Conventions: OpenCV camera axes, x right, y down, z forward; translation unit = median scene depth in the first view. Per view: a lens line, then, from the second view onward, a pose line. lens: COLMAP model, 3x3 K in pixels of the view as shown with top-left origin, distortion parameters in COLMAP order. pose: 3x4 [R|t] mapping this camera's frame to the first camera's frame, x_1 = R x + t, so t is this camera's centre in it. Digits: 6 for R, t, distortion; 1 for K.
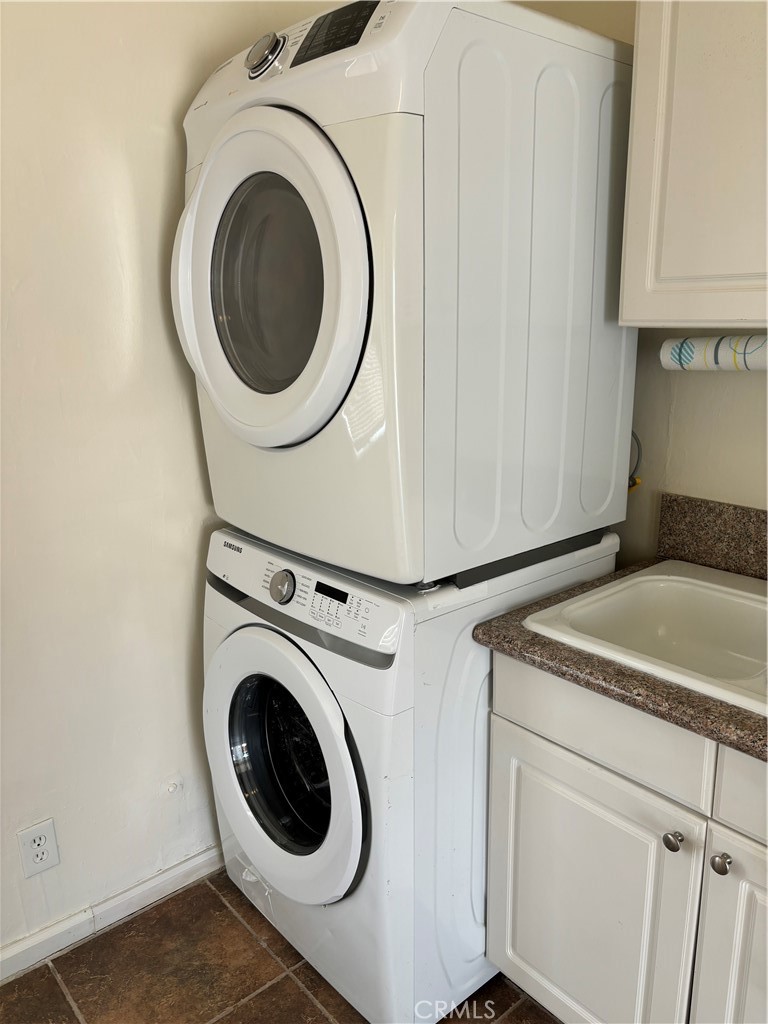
lens RADIAL K [[772.9, 0, 384.0], [0, 772.9, 512.0], [0, 0, 1]] dist [0.049935, -0.063341]
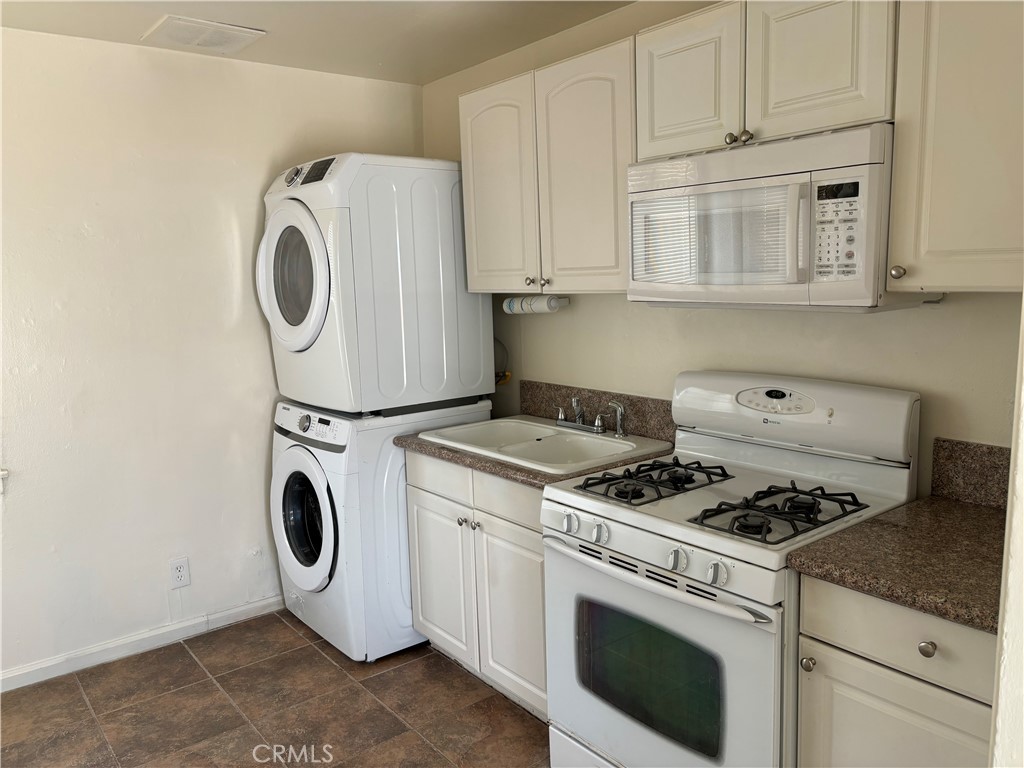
lens RADIAL K [[772.9, 0, 511.8], [0, 772.9, 380.6], [0, 0, 1]] dist [0.049935, -0.063341]
pose [[0.999066, -0.011760, -0.041574, 0.486724], [0.006756, 0.992930, -0.118513, 0.229353], [0.042674, 0.118121, 0.992082, -0.969811]]
